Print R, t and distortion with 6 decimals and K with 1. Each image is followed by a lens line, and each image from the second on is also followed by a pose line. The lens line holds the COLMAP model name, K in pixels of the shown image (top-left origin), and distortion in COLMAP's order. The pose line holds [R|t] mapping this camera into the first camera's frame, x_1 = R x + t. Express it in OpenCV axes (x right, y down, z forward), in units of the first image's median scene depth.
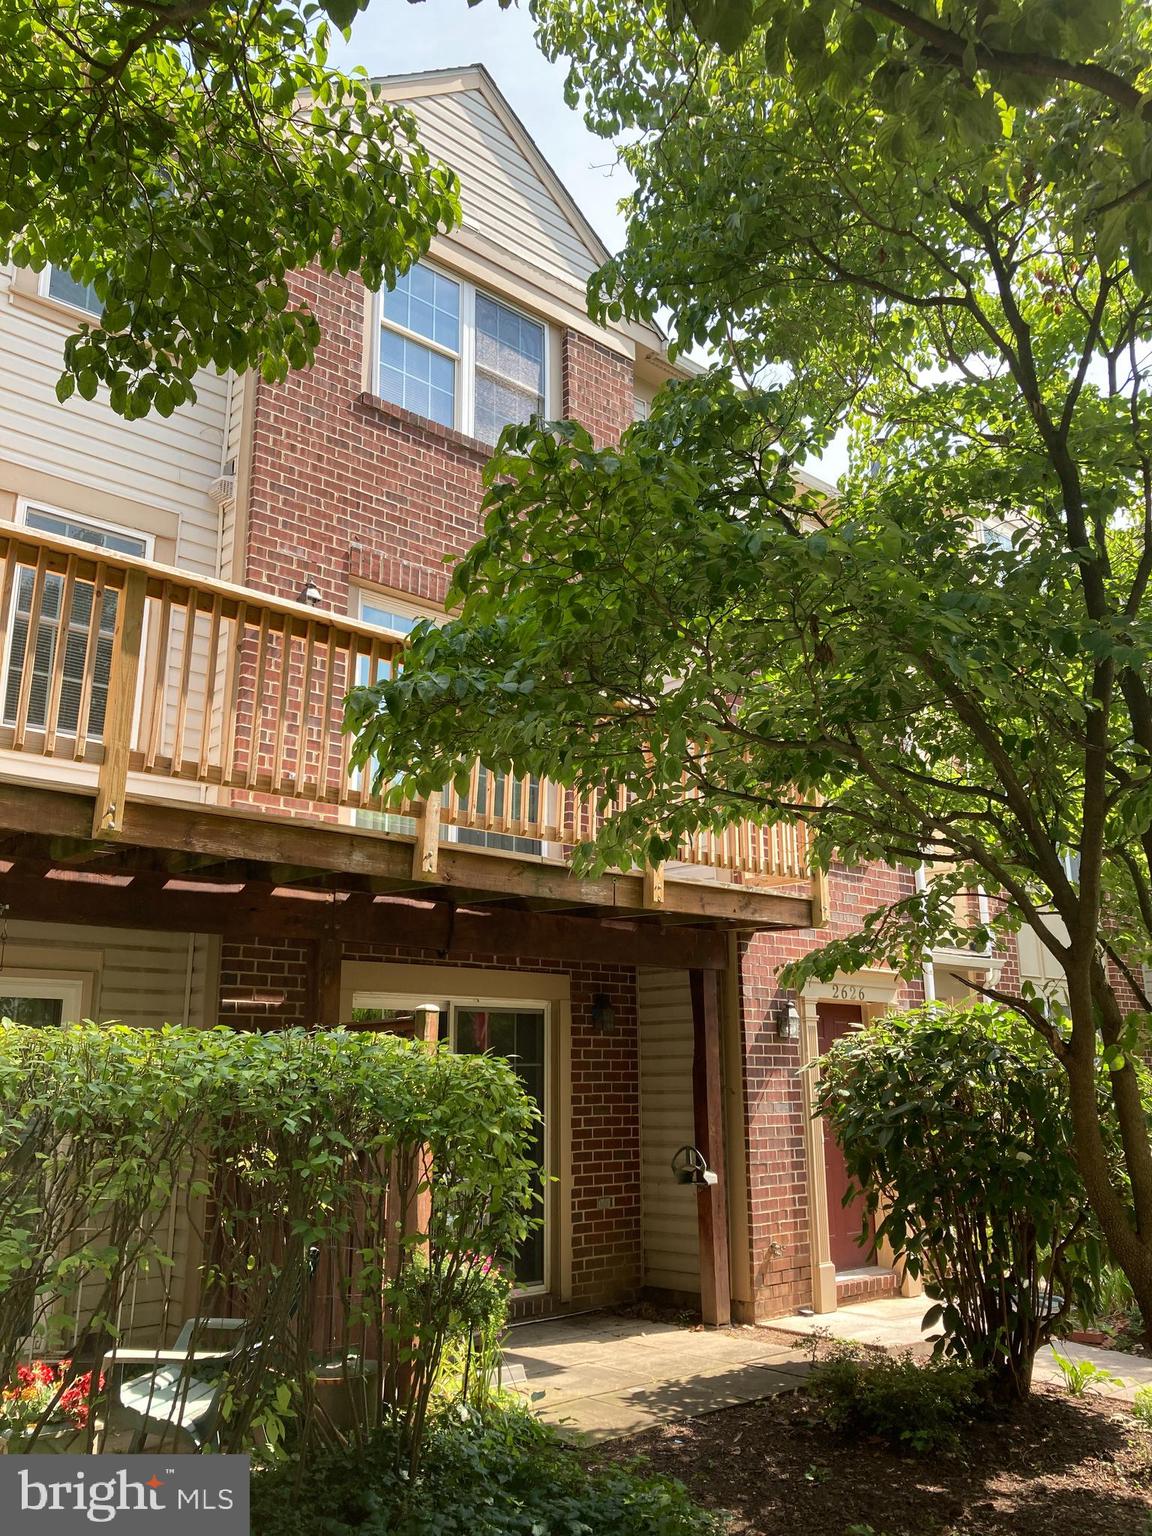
lens RADIAL K [[1247.8, 0, 576.0], [0, 1247.8, 768.0], [0, 0, 1]] dist [0.107655, -0.194833]
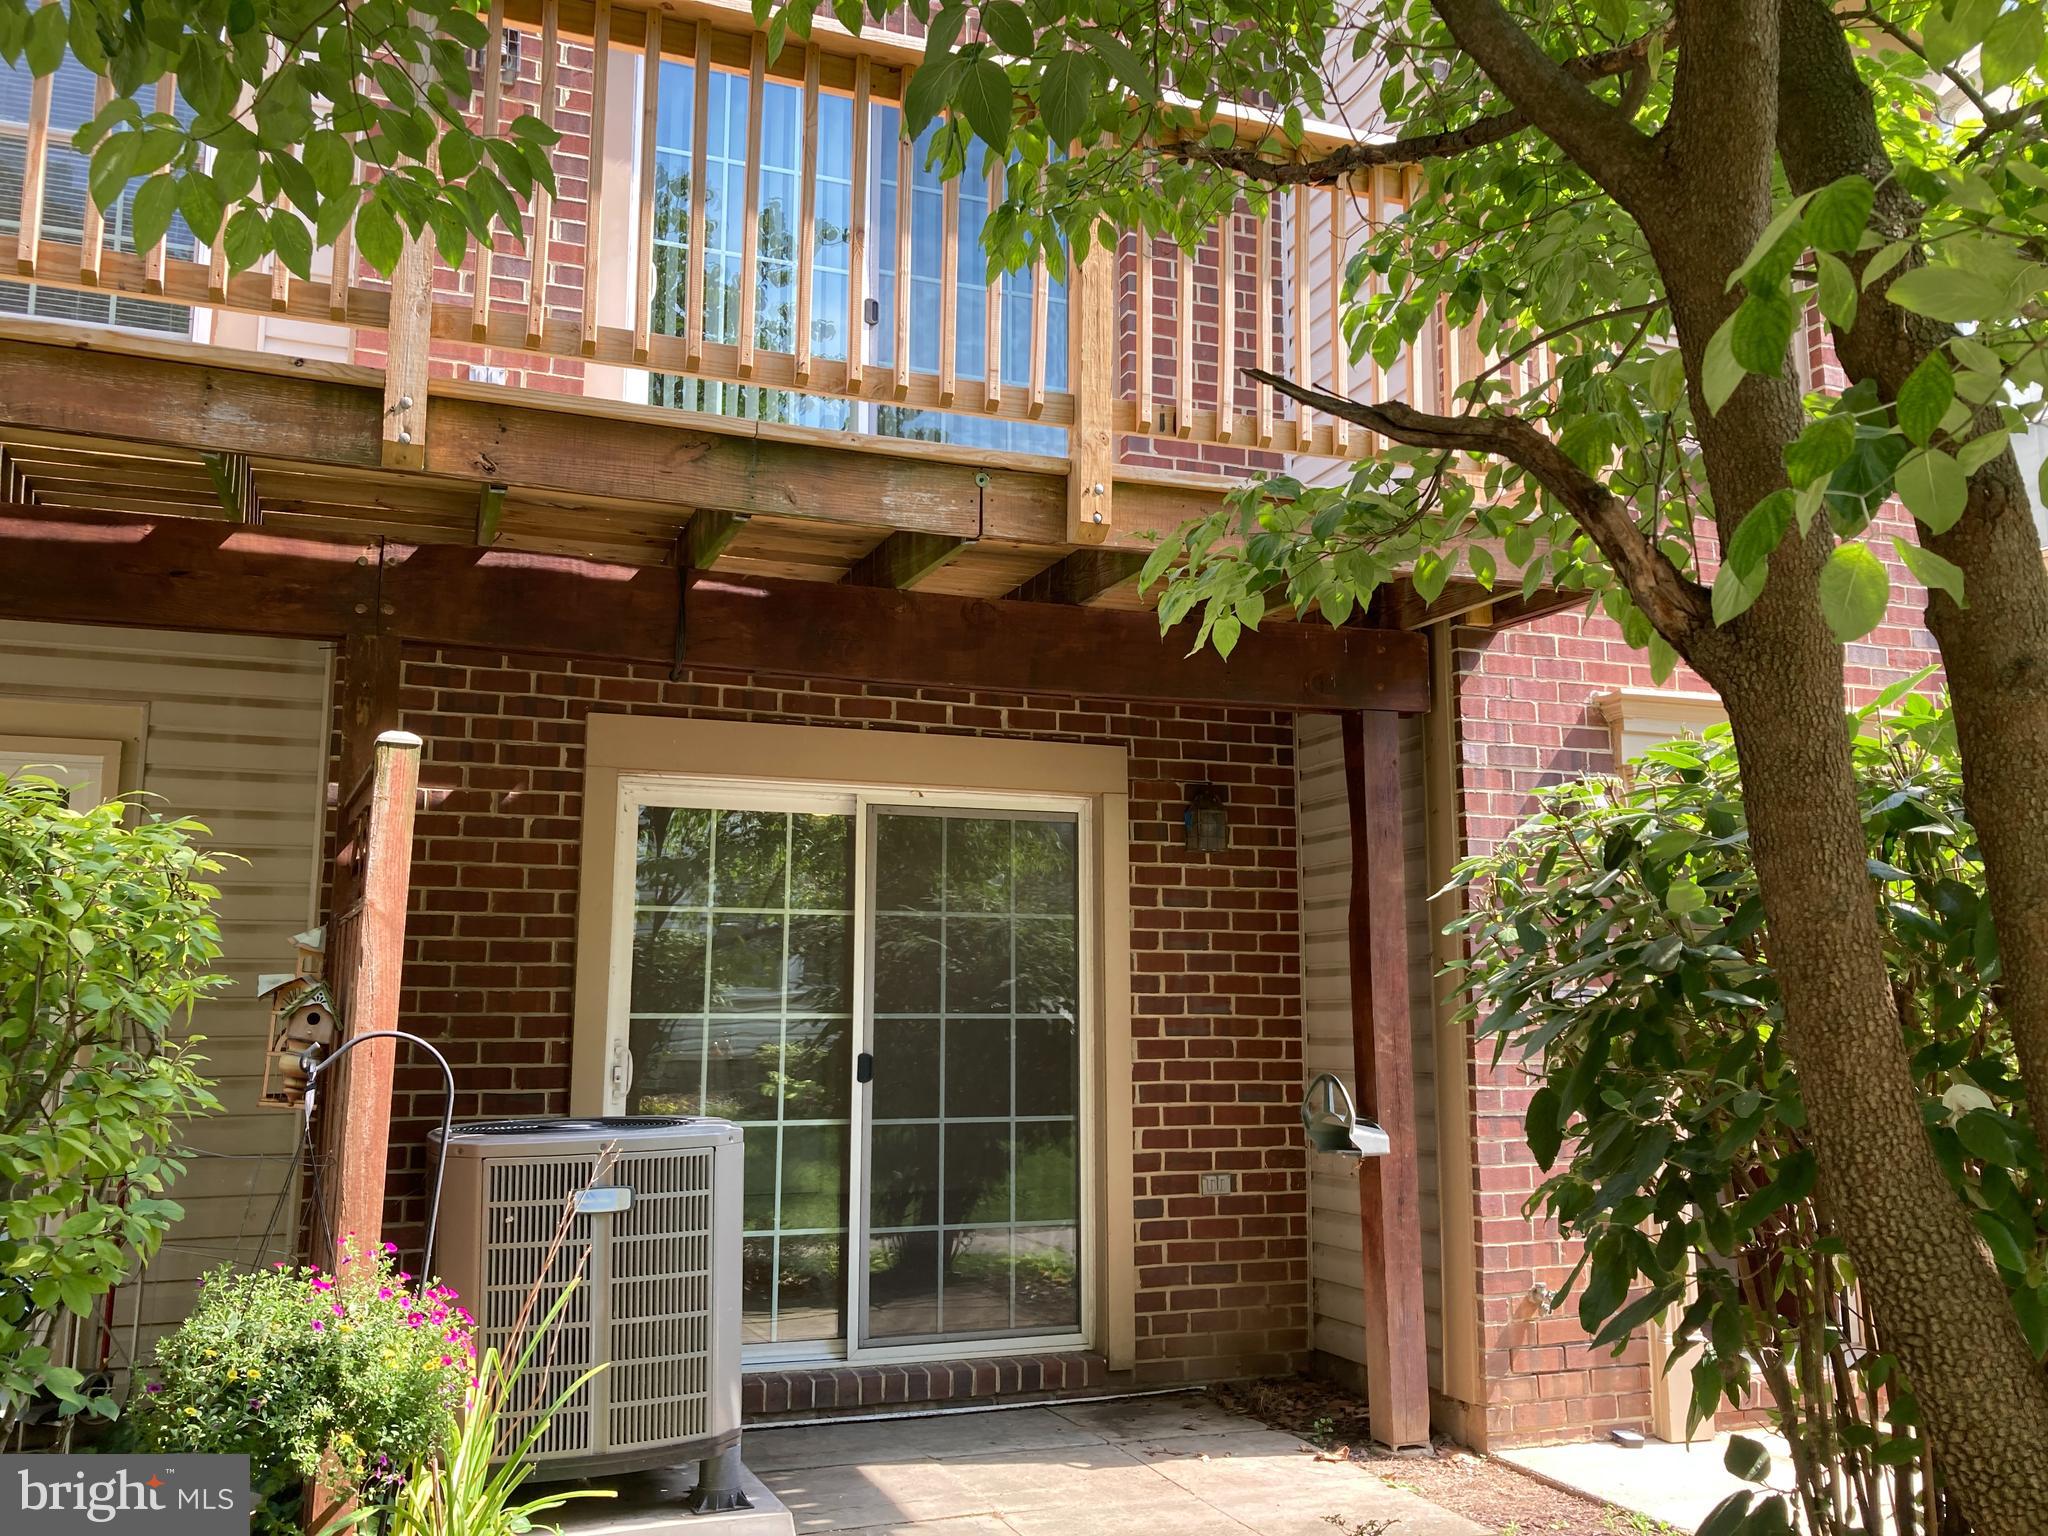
lens RADIAL K [[1663.7, 0, 1022.3], [0, 1663.7, 745.9], [0, 0, 1]] dist [0.107655, -0.194833]
pose [[0.923374, -0.056551, -0.379713, 0.223949], [0.087099, 0.994158, 0.063745, 0.124949], [0.373890, -0.091933, 0.922905, 0.379247]]
